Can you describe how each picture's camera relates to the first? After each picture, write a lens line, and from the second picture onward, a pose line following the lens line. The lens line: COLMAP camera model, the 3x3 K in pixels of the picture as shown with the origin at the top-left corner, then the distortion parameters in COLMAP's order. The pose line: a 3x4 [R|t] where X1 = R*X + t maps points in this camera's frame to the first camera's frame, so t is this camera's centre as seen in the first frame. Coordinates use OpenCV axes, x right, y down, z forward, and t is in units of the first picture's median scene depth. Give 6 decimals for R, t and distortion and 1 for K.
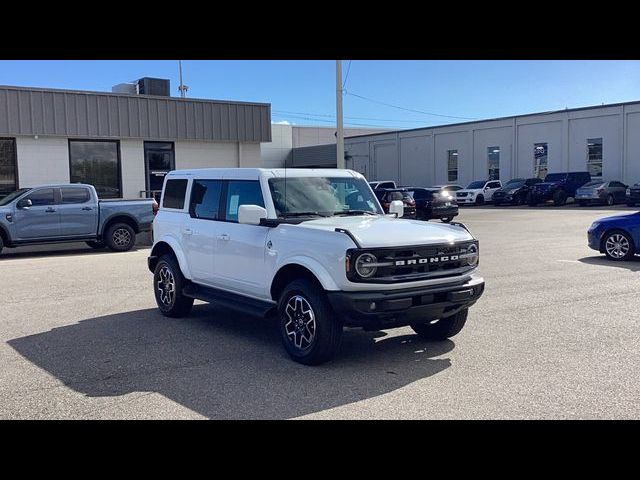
lens RADIAL K [[787.6, 0, 278.5], [0, 787.6, 240.5], [0, 0, 1]] dist [0.108353, 0.000583]
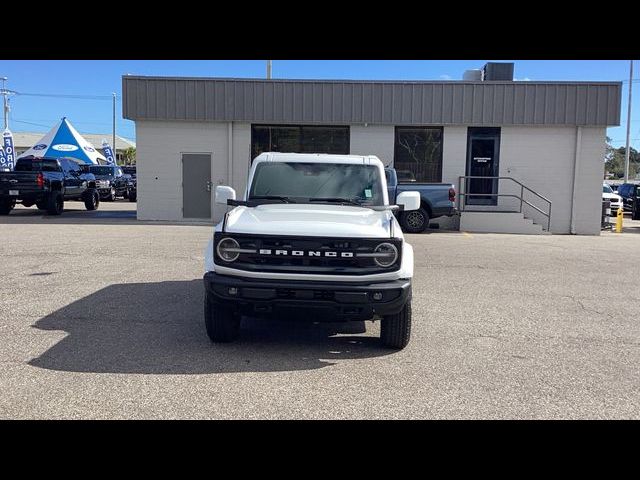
lens RADIAL K [[720.3, 0, 271.4], [0, 720.3, 239.8], [0, 0, 1]] dist [0.146285, -0.005989]
pose [[0.744991, 0.102499, -0.659153, 0.598356], [-0.085751, 0.994641, 0.057750, -0.030572], [0.661540, 0.013500, 0.749788, 0.276176]]
